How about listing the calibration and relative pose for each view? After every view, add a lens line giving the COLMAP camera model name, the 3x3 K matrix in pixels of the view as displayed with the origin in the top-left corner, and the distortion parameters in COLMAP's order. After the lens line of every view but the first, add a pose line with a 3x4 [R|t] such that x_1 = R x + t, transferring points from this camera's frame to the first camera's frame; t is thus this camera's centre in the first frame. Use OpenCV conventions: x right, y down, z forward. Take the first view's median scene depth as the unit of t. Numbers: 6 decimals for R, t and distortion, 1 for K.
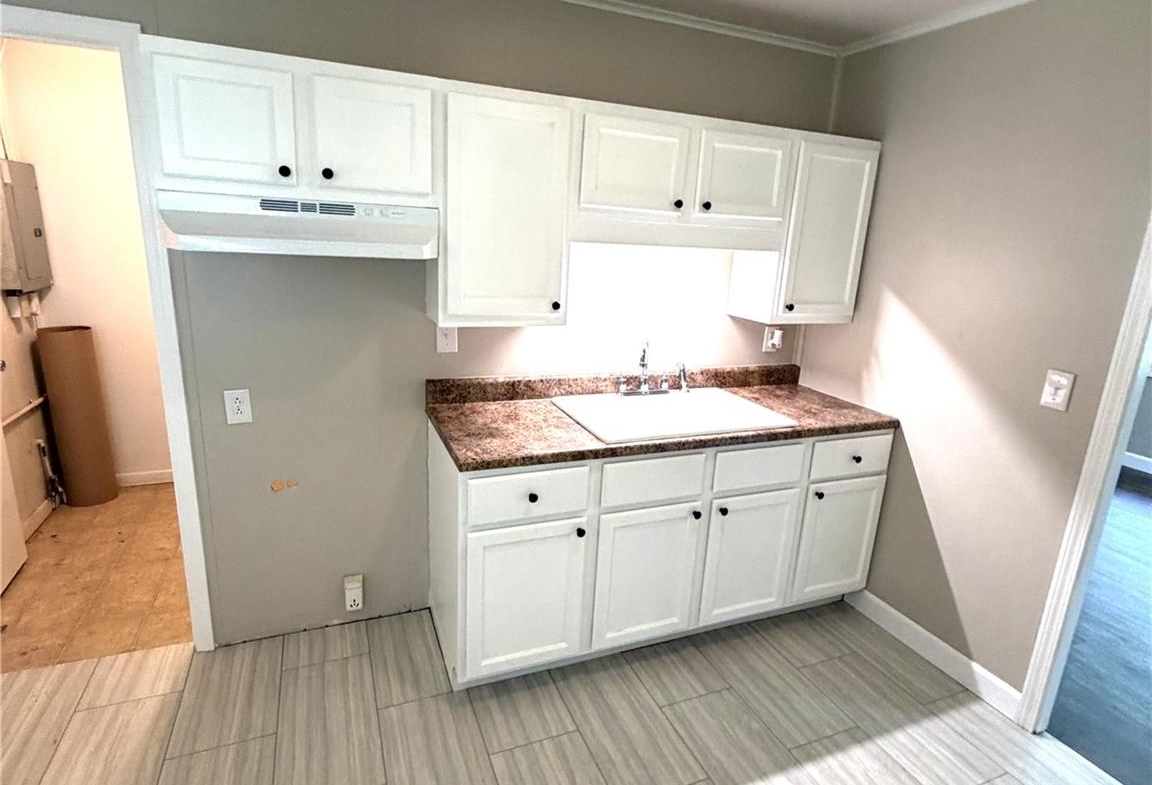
lens RADIAL K [[616.2, 0, 578.9], [0, 616.2, 386.6], [0, 0, 1]] dist [-0.001277, 0.001423]
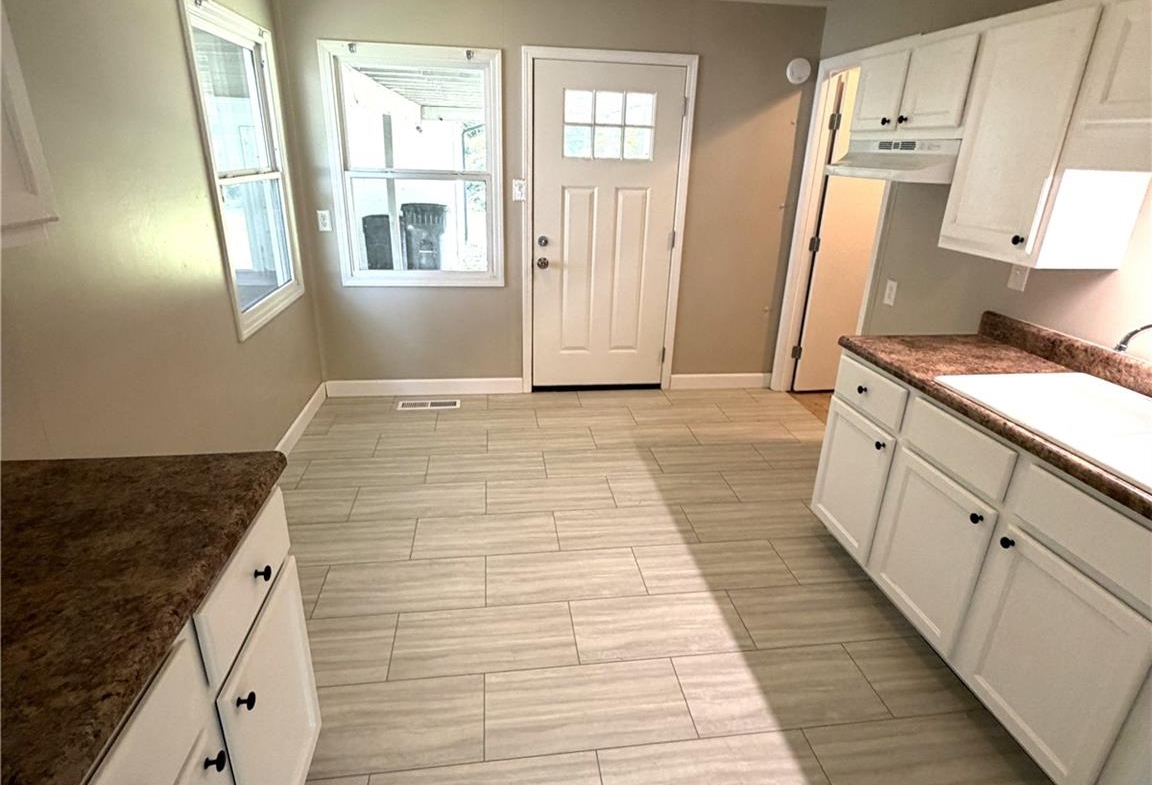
lens RADIAL K [[616.2, 0, 582.9], [0, 616.2, 391.3], [0, 0, 1]] dist [-0.001277, 0.001423]
pose [[-0.245108, 0.295916, -0.923231, 1.019407], [-0.279689, 0.890209, 0.359586, -0.080158], [0.928276, 0.346355, -0.135433, 0.603135]]
